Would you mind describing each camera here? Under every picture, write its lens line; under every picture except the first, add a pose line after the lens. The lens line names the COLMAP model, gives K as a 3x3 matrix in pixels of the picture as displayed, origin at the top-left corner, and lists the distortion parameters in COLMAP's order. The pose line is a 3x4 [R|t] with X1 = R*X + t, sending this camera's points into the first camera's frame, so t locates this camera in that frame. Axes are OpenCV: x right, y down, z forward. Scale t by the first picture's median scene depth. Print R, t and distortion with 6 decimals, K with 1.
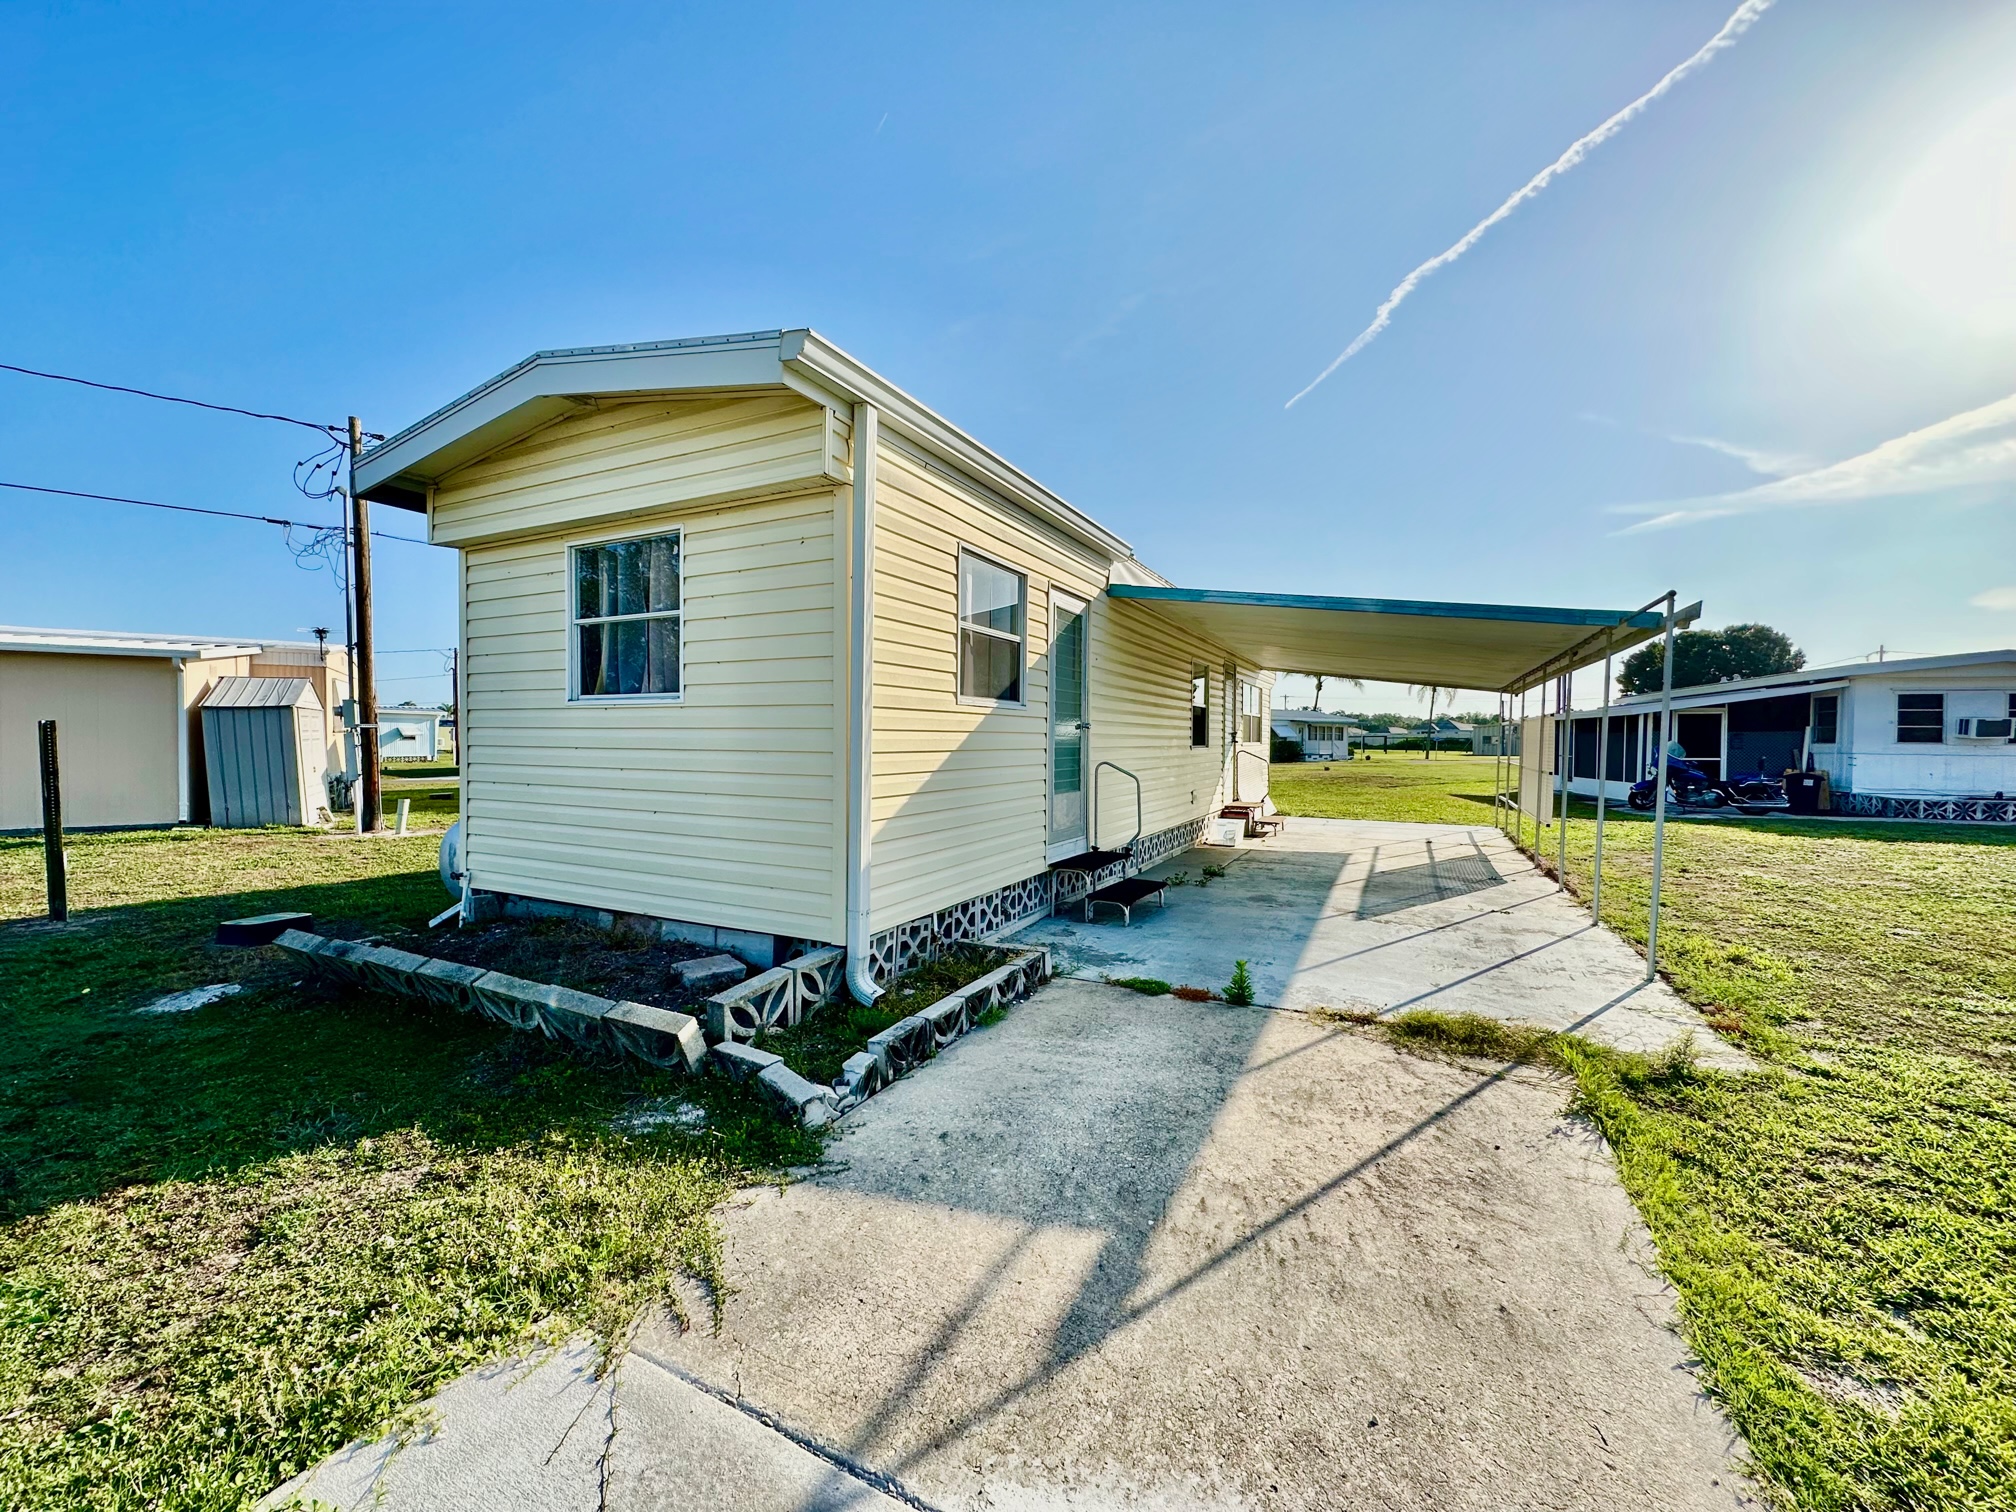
lens RADIAL K [[804.0, 0, 997.7], [0, 804.0, 778.7], [0, 0, 1]] dist [-0.002748, -0.000247]
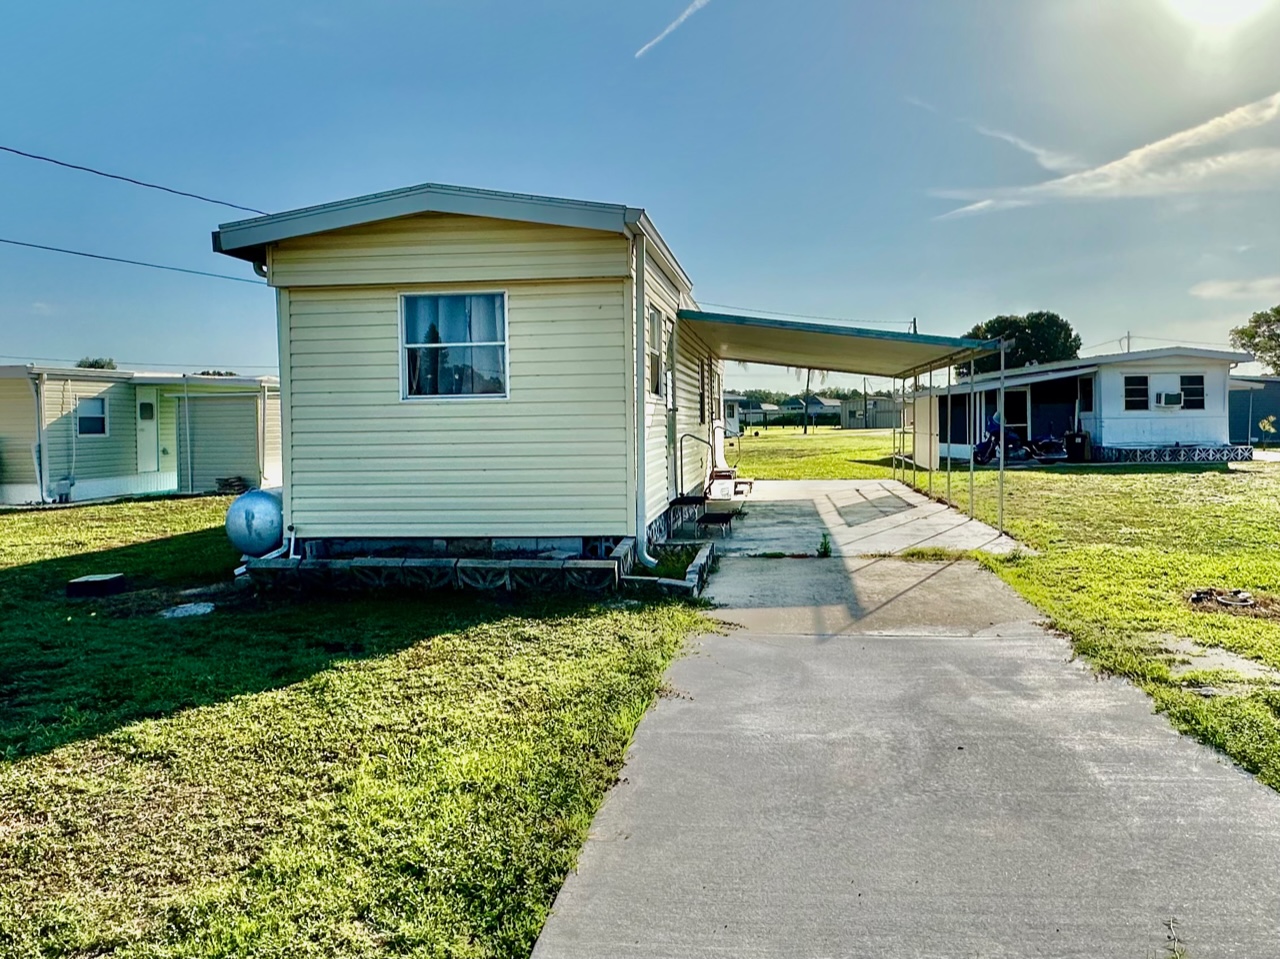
lens RADIAL K [[1000.1, 0, 640.0], [0, 1000.1, 479.5], [0, 0, 1]] dist [-0.024265, -0.002866]
pose [[0.934988, -0.043714, 0.351976, -0.360120], [0.041062, 0.999044, 0.015001, 0.018875], [-0.352295, 0.000427, 0.935889, -0.404448]]
